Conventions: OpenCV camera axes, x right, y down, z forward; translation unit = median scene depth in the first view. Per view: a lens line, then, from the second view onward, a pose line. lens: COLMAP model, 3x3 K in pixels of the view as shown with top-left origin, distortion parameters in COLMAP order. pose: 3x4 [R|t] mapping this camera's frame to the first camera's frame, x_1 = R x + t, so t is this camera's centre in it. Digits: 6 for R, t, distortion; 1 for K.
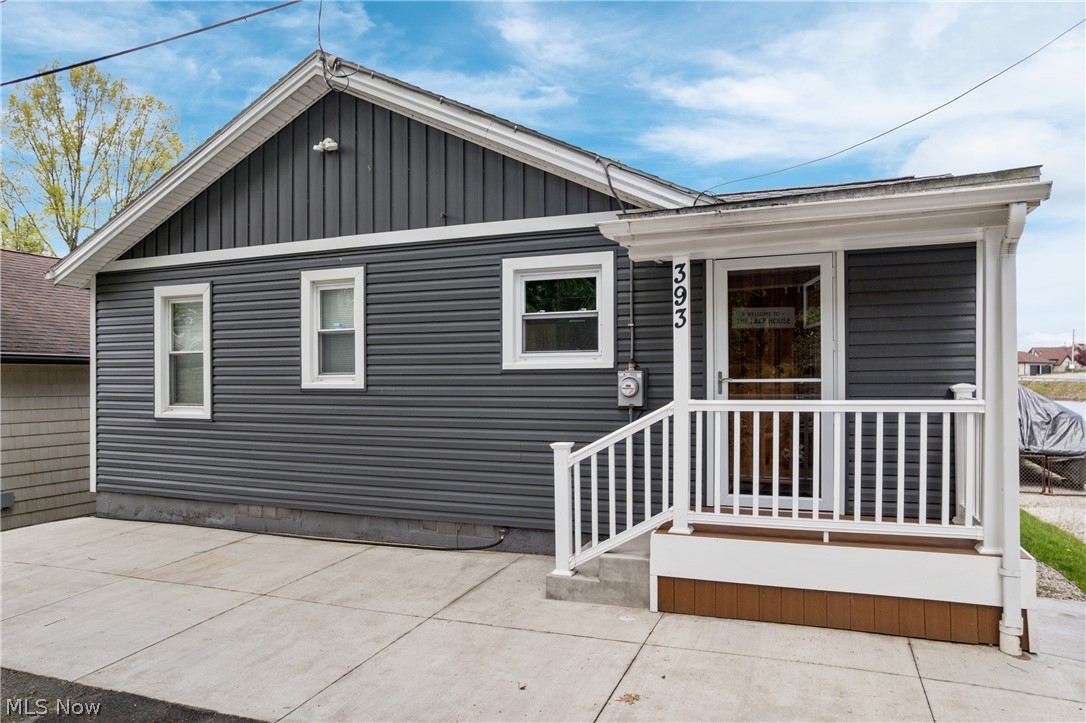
lens RADIAL K [[693.8, 0, 558.5], [0, 693.8, 379.7], [0, 0, 1]] dist [-0.033613, 0.004027]
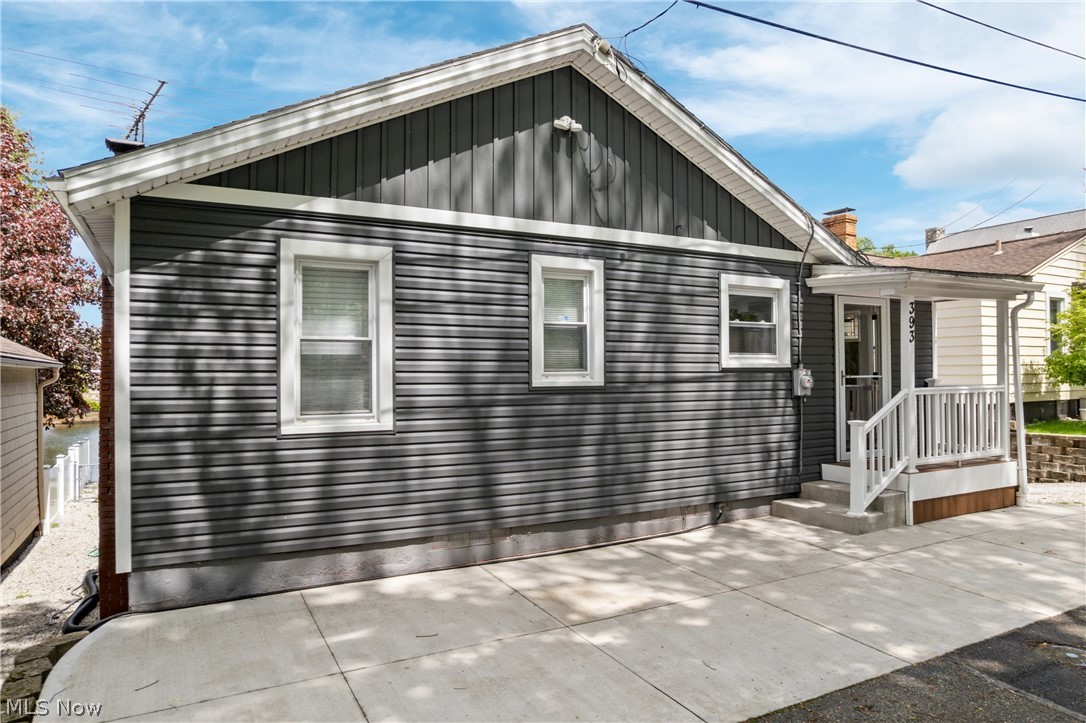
lens RADIAL K [[693.8, 0, 548.0], [0, 693.8, 368.5], [0, 0, 1]] dist [-0.033613, 0.004027]
pose [[0.647954, 0.006932, 0.761648, -1.171100], [0.003927, 0.999915, -0.012440, 0.000537], [-0.761669, 0.011051, 0.647872, 0.466454]]
